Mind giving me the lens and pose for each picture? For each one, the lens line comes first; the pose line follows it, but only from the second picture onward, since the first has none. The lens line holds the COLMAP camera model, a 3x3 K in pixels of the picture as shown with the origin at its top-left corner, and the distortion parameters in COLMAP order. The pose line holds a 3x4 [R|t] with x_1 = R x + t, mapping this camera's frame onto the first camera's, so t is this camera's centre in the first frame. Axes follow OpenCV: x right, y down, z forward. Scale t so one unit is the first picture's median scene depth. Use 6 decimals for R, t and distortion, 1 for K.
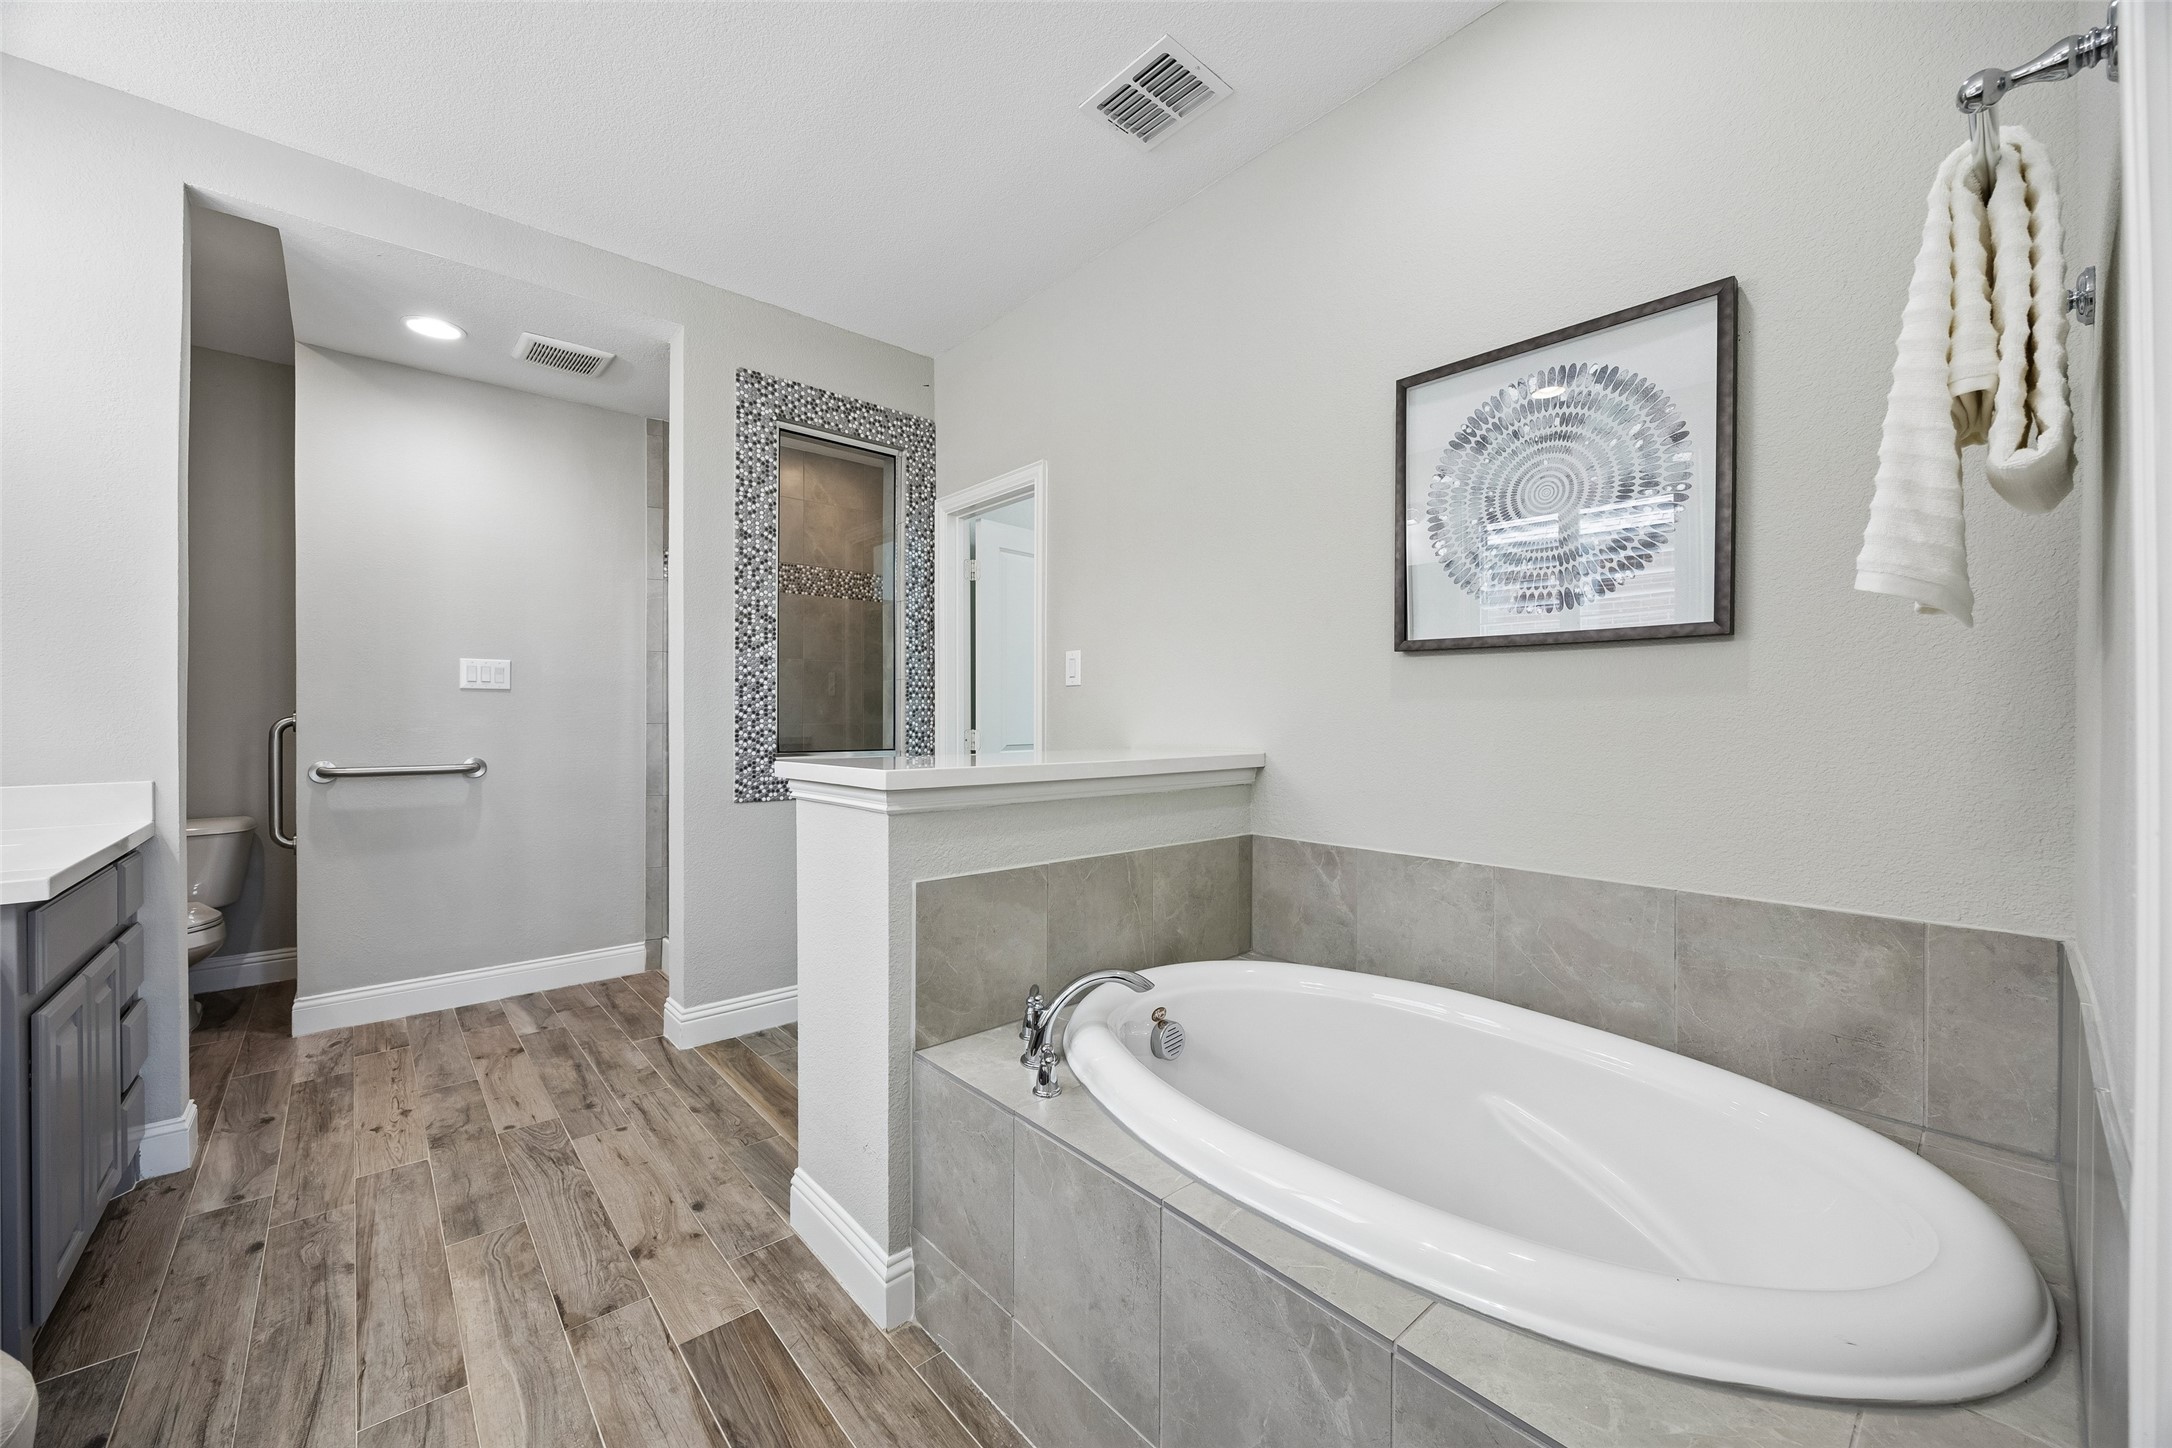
lens RADIAL K [[832.6, 0, 1083.0], [0, 832.6, 722.4], [0, 0, 1]] dist [-0.000128, 0.000019]
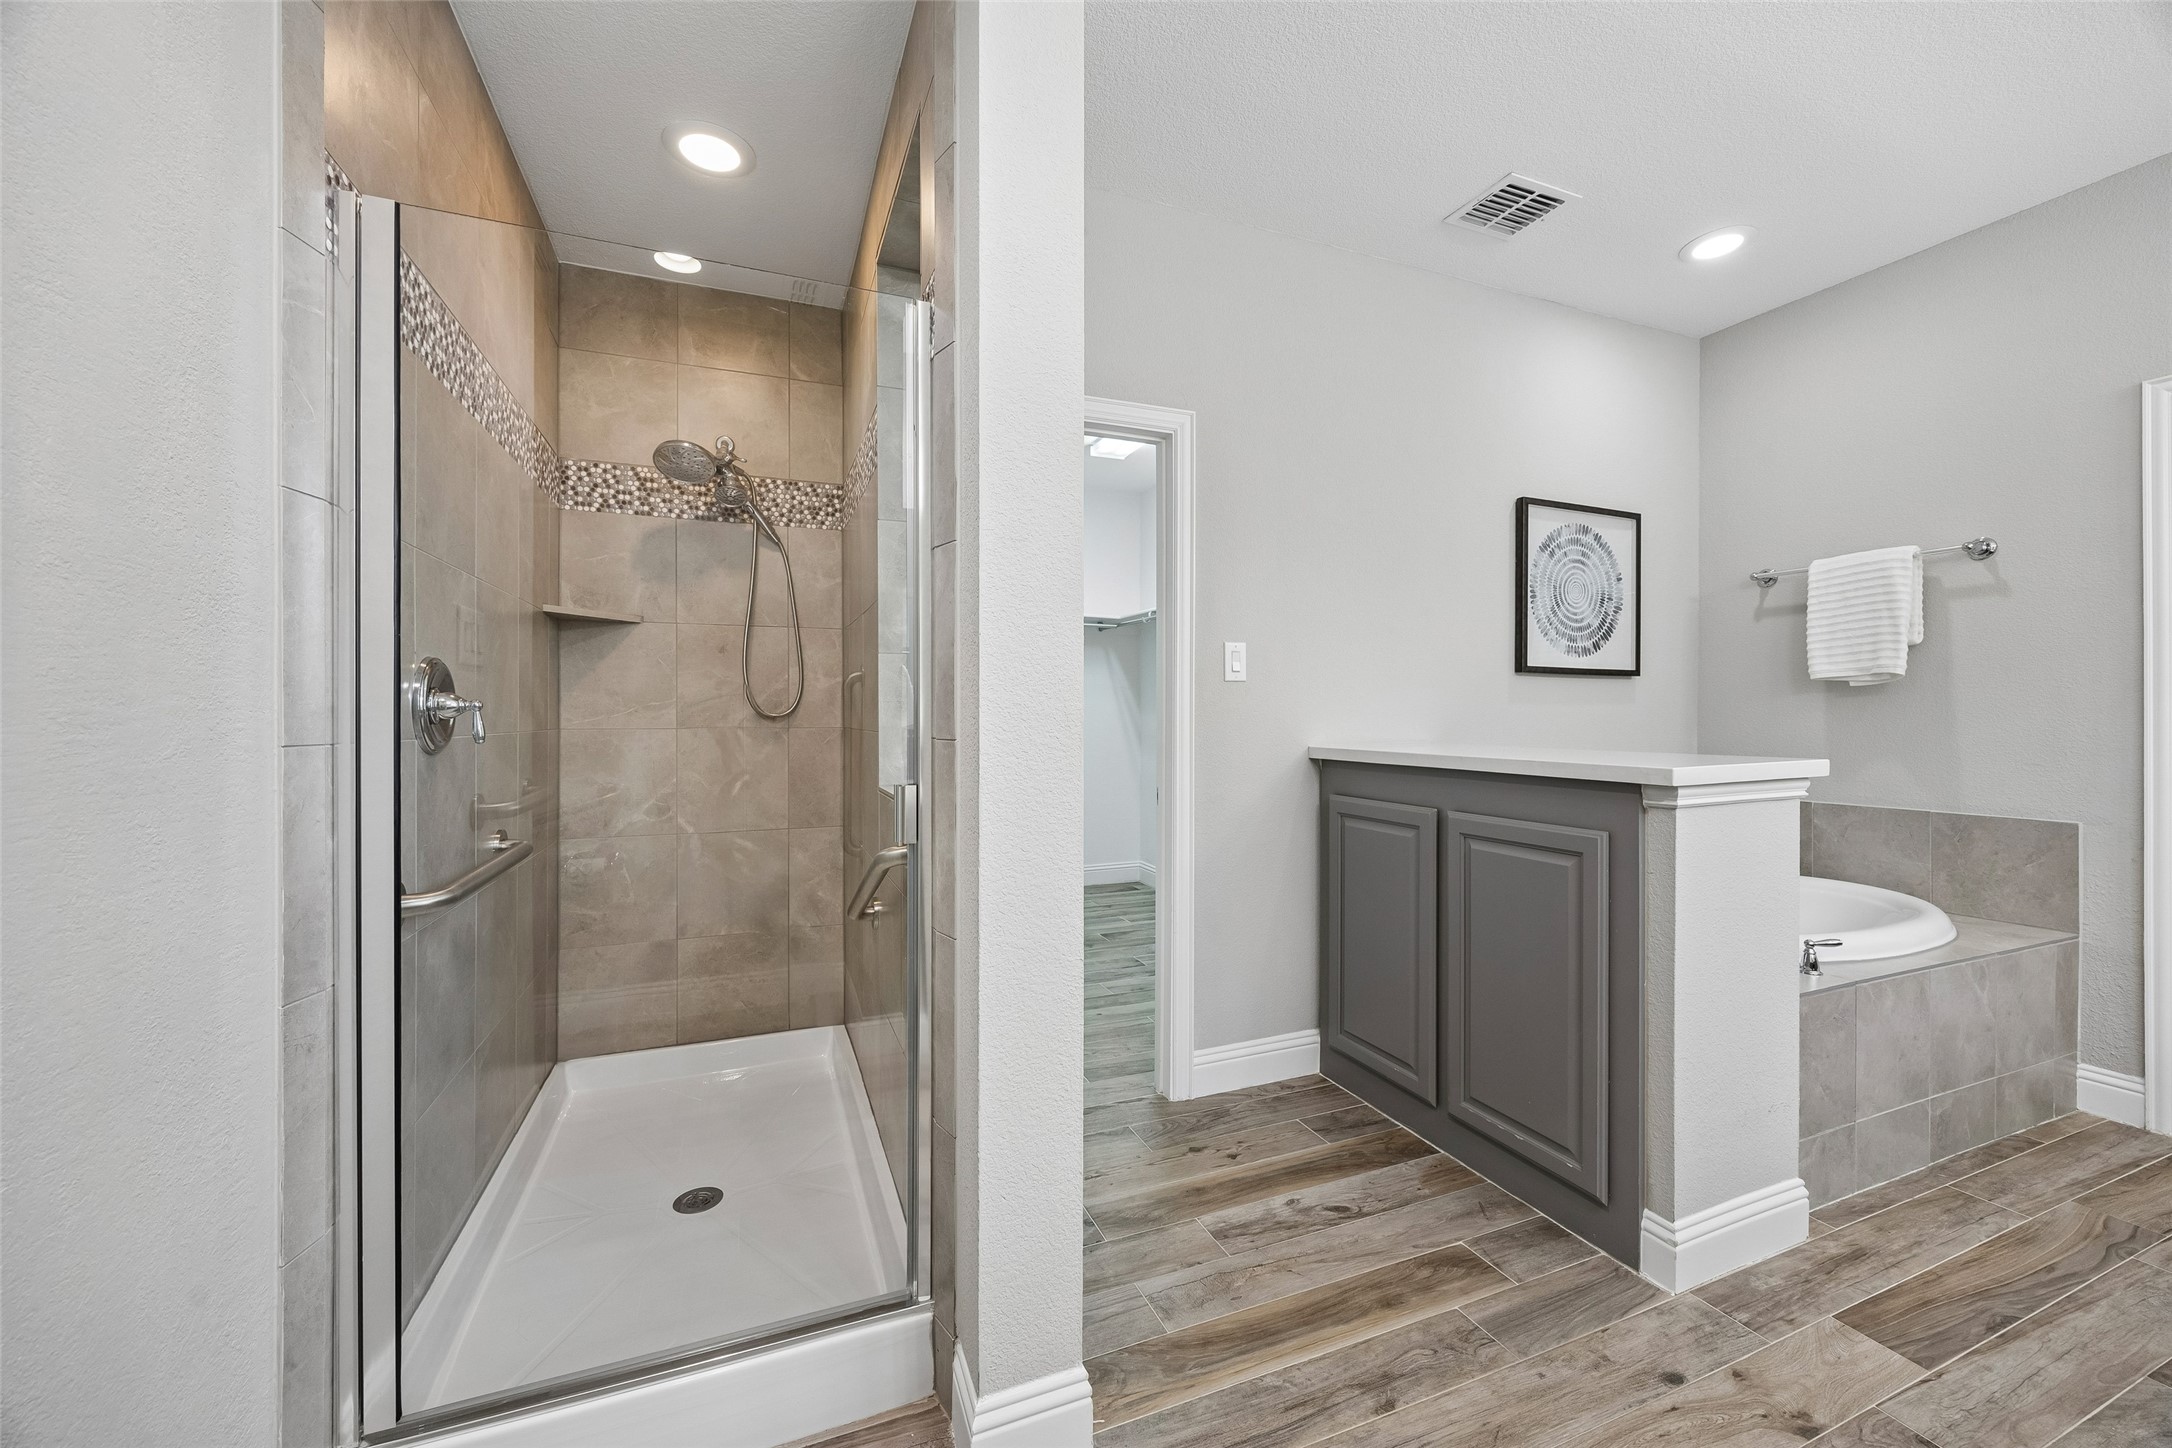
lens RADIAL K [[832.6, 0, 1086.1], [0, 832.6, 713.7], [0, 0, 1]] dist [-0.000128, 0.000019]
pose [[0.326549, -0.006979, 0.945155, -1.506539], [0.007215, 0.999962, 0.004890, -0.024340], [-0.945153, 0.005223, 0.326587, 1.411251]]
